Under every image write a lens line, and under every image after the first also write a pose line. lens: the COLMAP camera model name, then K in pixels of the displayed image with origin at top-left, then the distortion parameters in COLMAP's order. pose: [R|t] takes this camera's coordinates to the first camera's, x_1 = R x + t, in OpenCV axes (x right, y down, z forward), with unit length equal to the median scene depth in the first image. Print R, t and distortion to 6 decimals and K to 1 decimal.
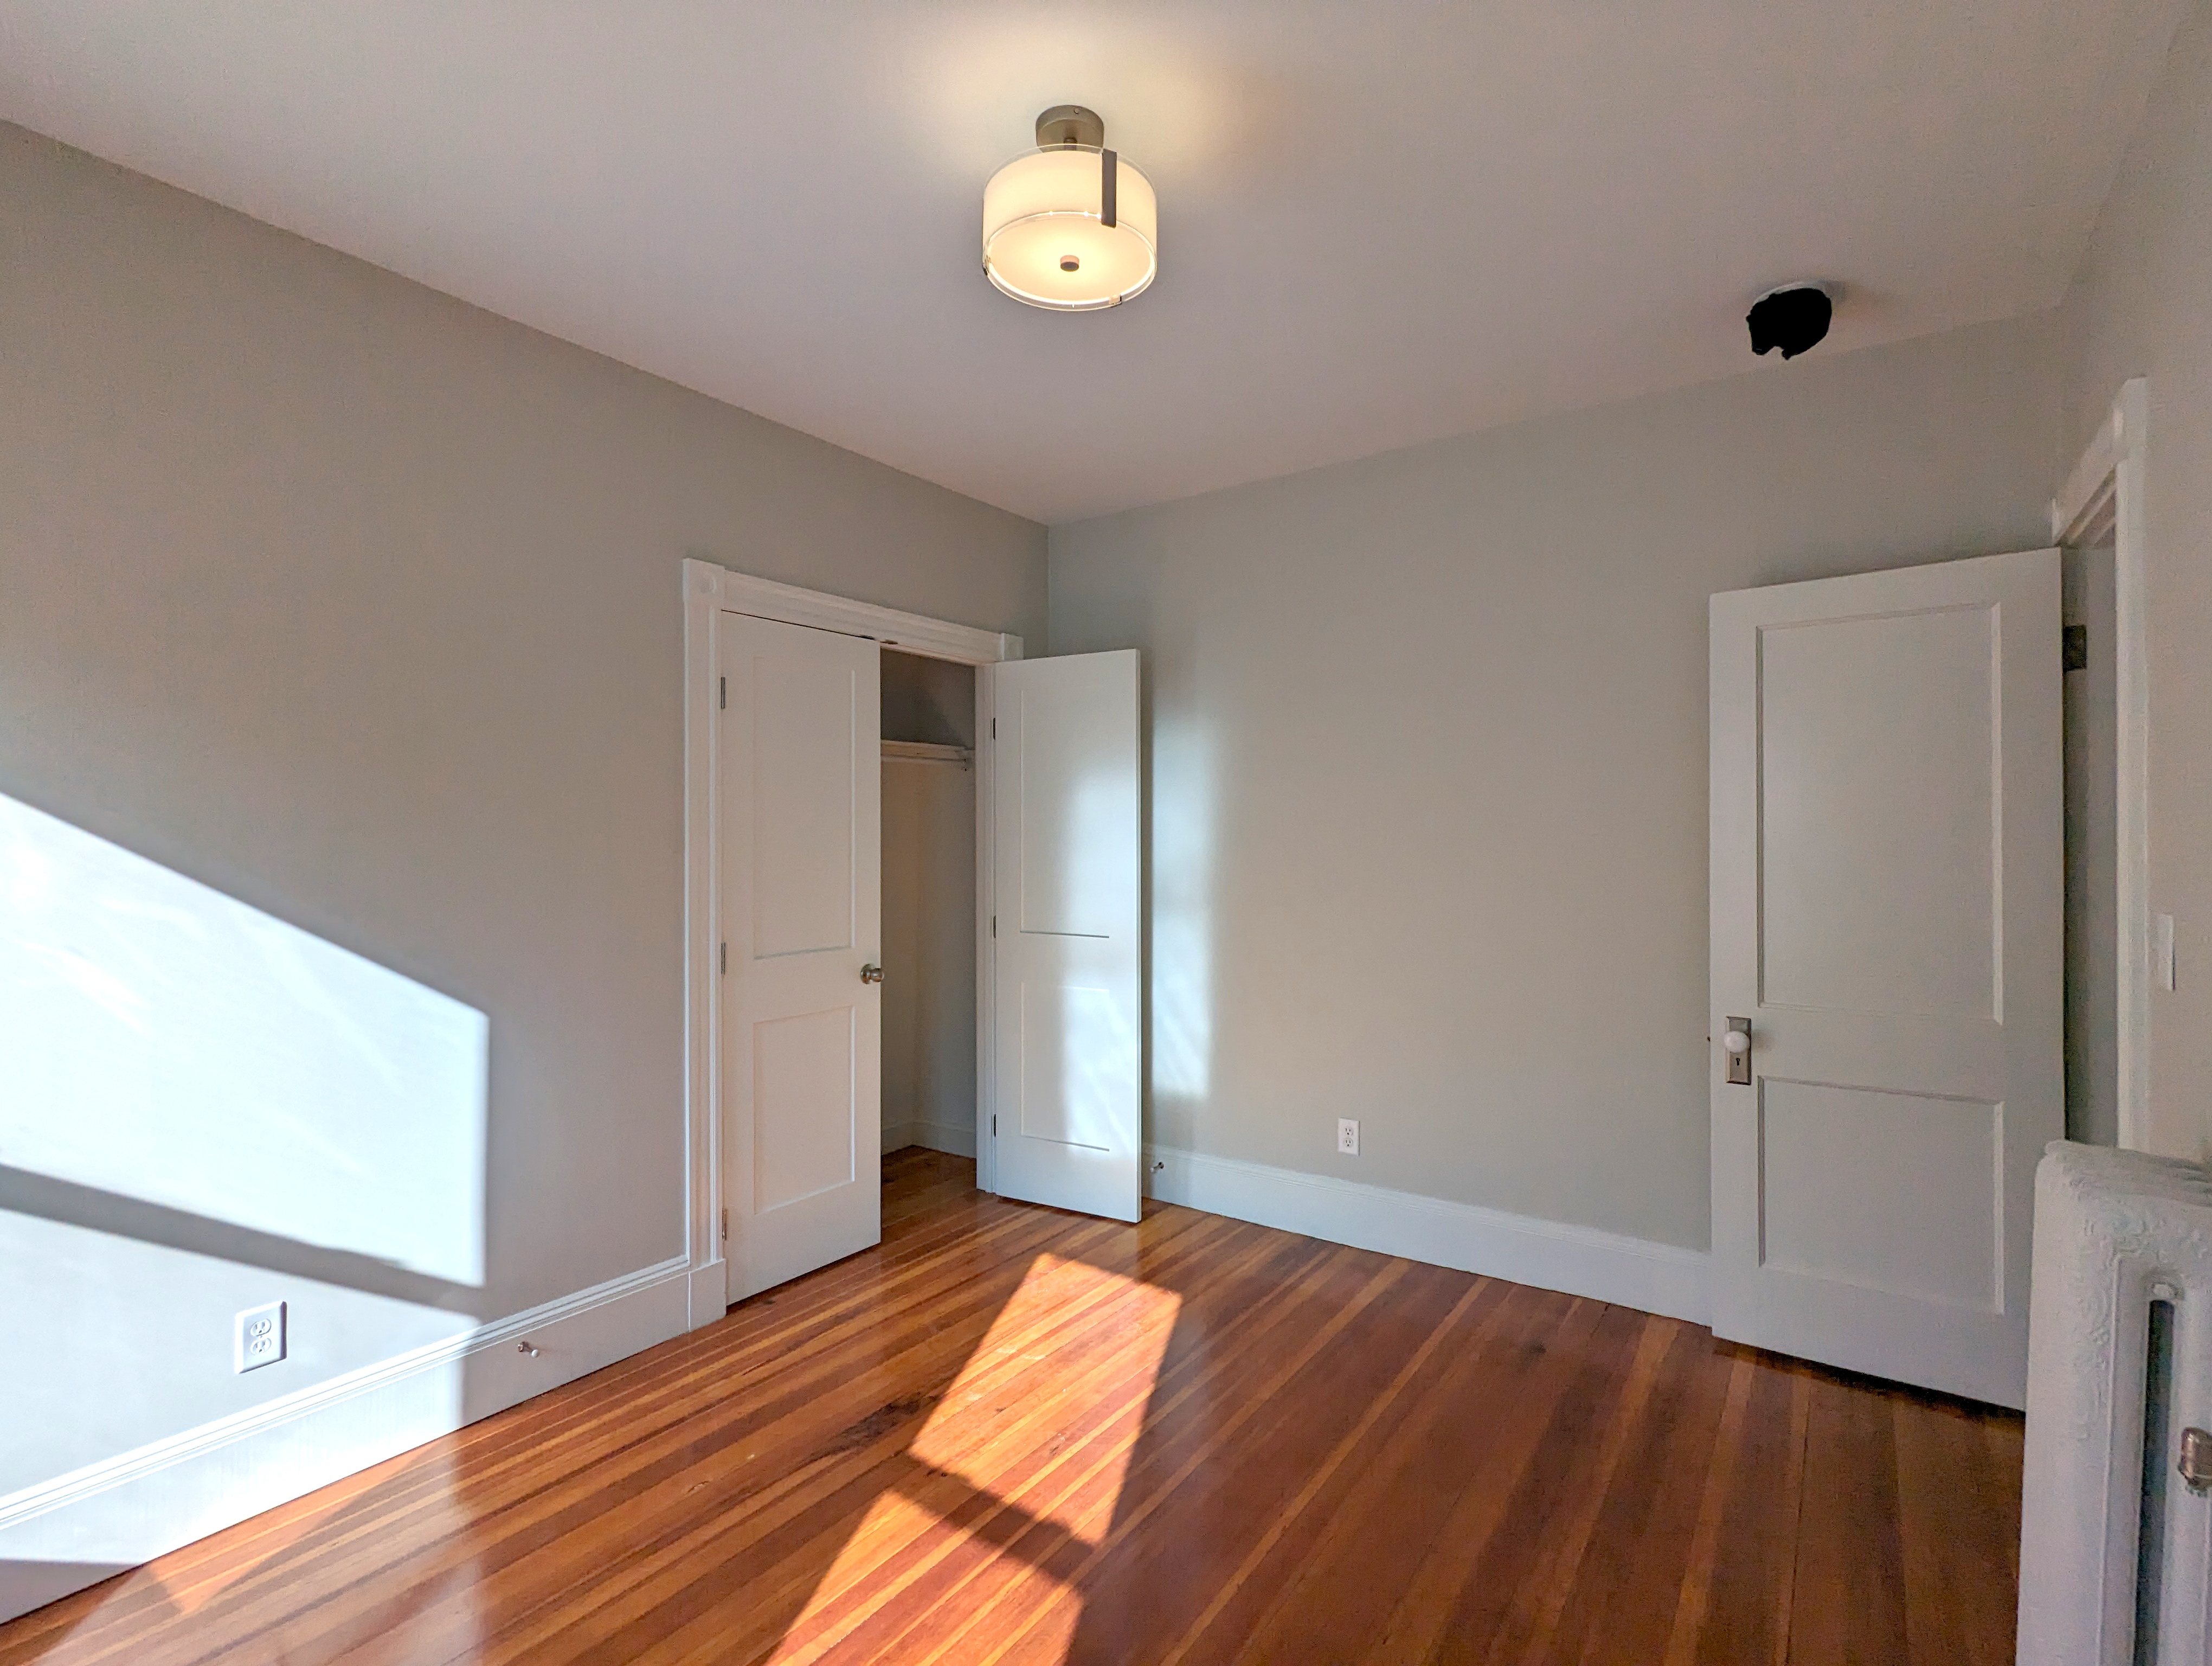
lens RADIAL K [[1047.9, 0, 1099.9], [0, 1047.9, 829.4], [0, 0, 1]] dist [0.001605, 0.001292]
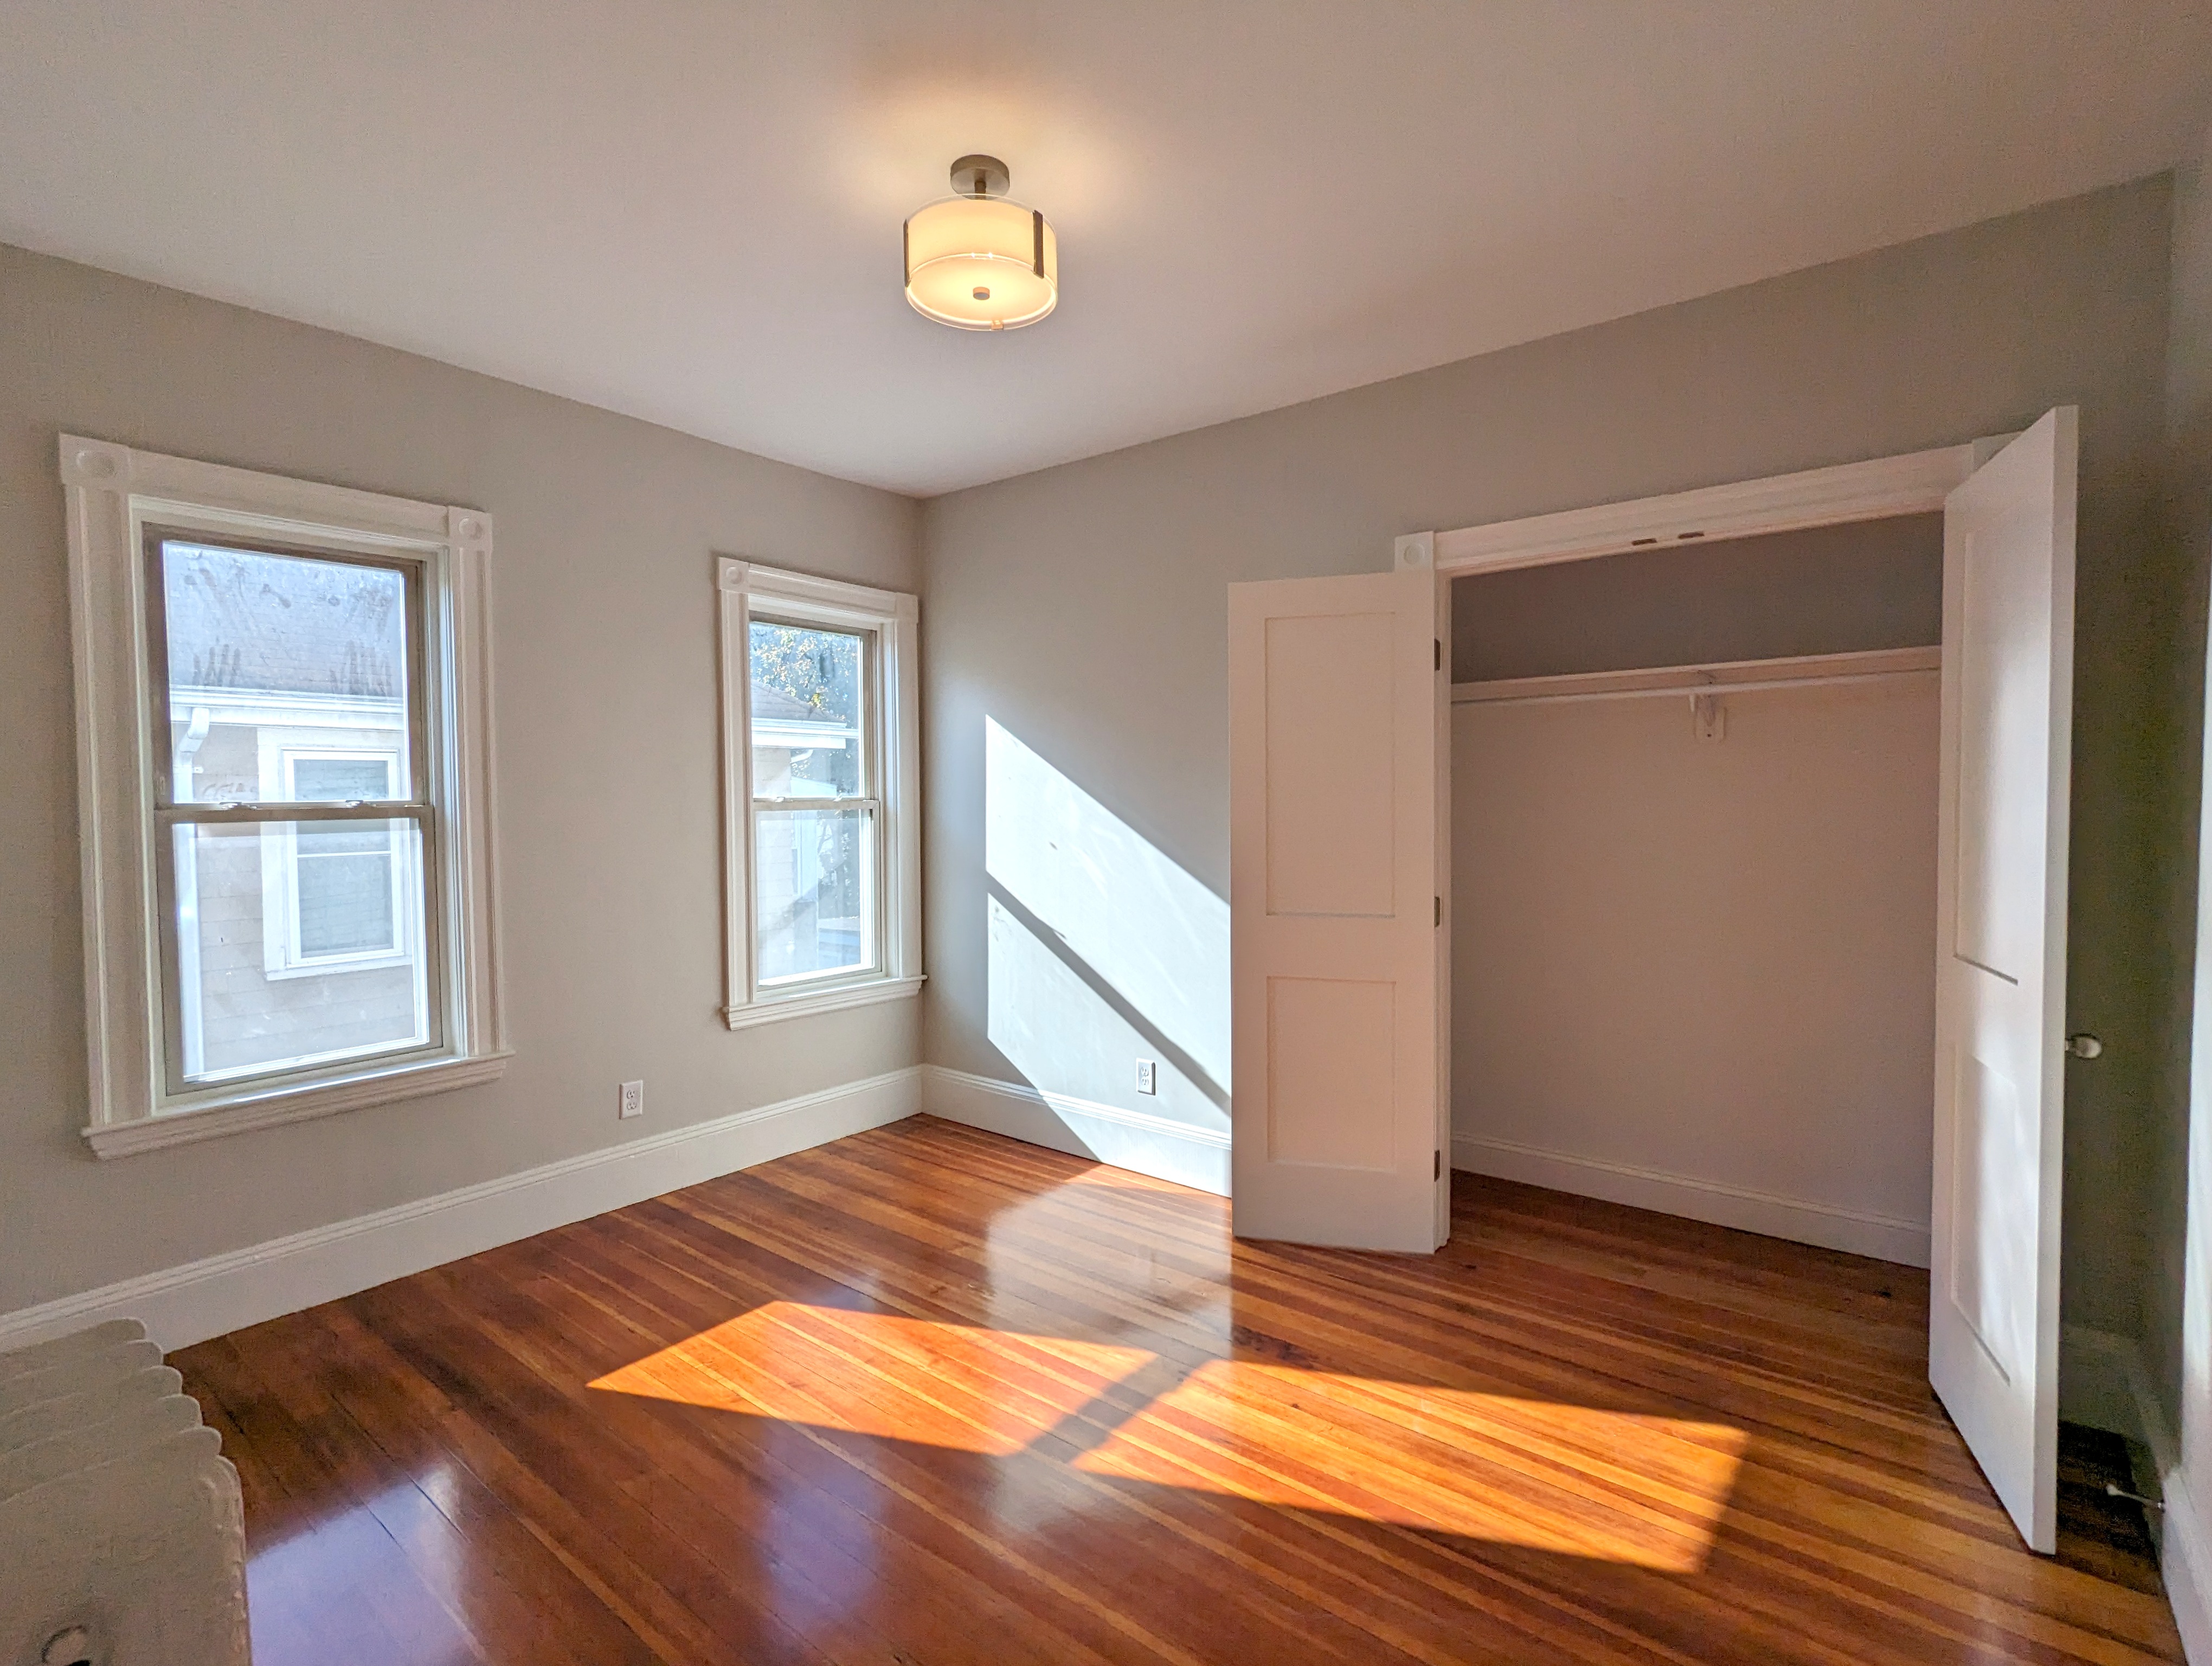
lens RADIAL K [[1047.9, 0, 1097.2], [0, 1047.9, 845.1], [0, 0, 1]] dist [0.001605, 0.001292]
pose [[-0.051713, 0.044712, -0.997661, 0.847770], [0.012423, 0.998949, 0.044126, 0.011197], [0.998585, -0.010112, -0.052214, 0.901981]]
